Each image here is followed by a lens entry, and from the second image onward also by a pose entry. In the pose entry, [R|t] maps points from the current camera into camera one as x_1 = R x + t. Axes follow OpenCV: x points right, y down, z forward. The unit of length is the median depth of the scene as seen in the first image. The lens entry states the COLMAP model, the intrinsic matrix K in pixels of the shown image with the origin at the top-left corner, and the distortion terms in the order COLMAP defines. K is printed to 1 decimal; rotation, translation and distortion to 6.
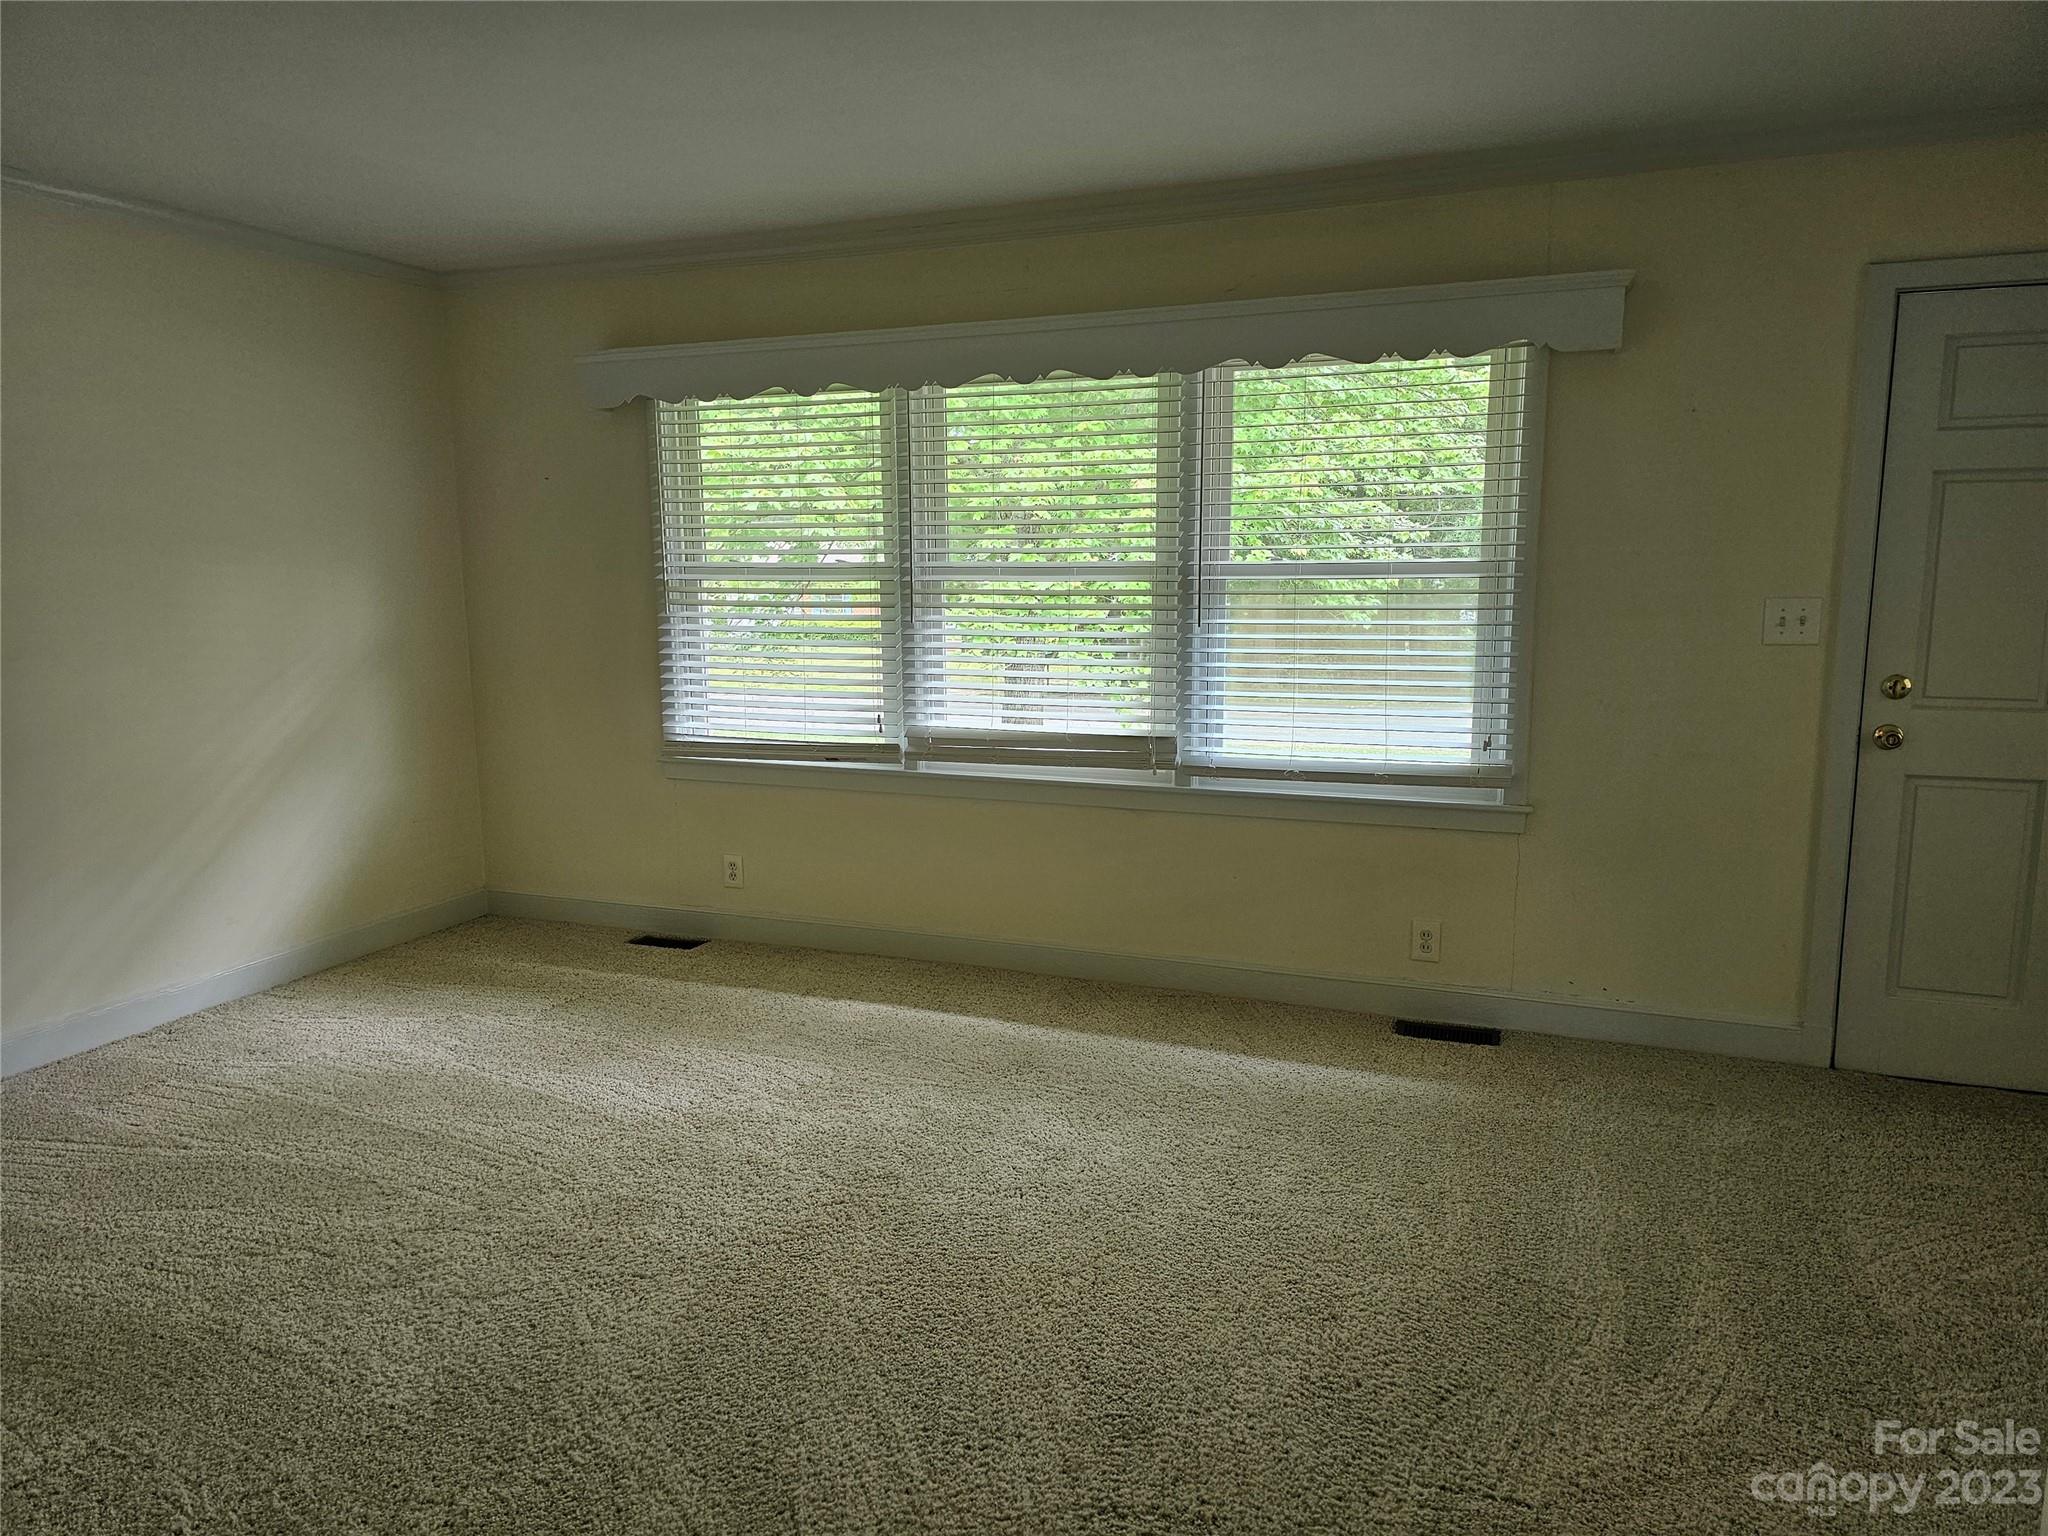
lens RADIAL K [[1385.2, 0, 1031.5], [0, 1385.2, 773.2], [0, 0, 1]] dist [0.073863, -0.060057]
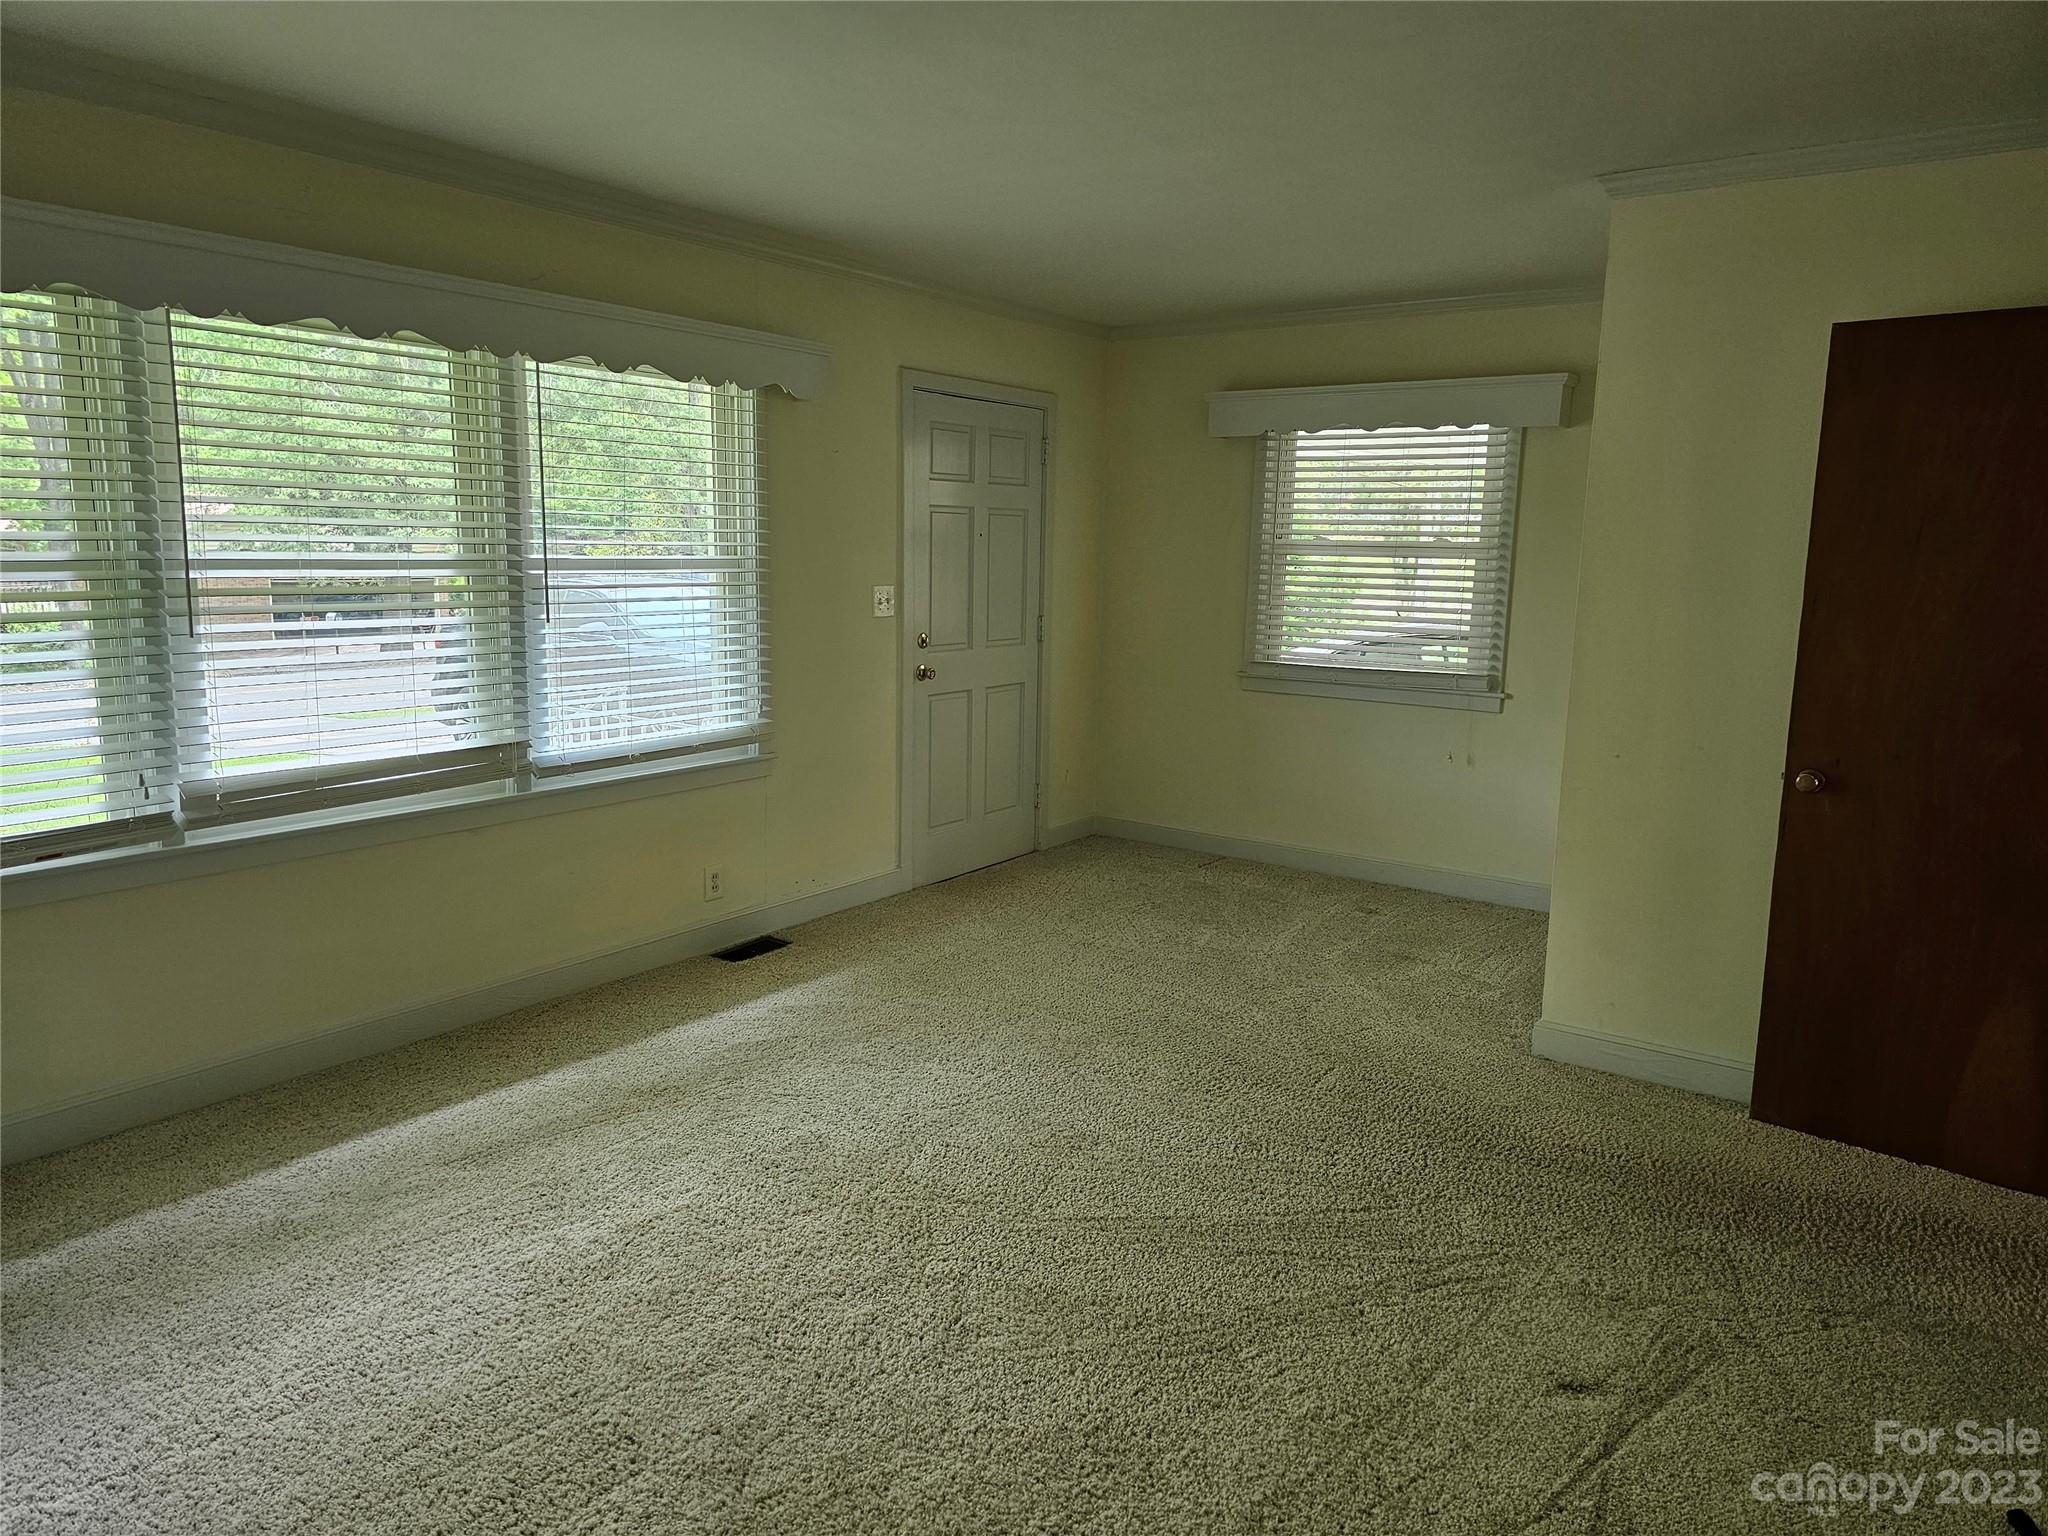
lens RADIAL K [[1385.2, 0, 1031.5], [0, 1385.2, 773.2], [0, 0, 1]] dist [0.073863, -0.060057]
pose [[0.222799, -0.154710, 0.962510, -0.781352], [0.129550, 0.983269, 0.128059, -0.086239], [-0.966218, 0.096162, 0.239114, 0.463301]]
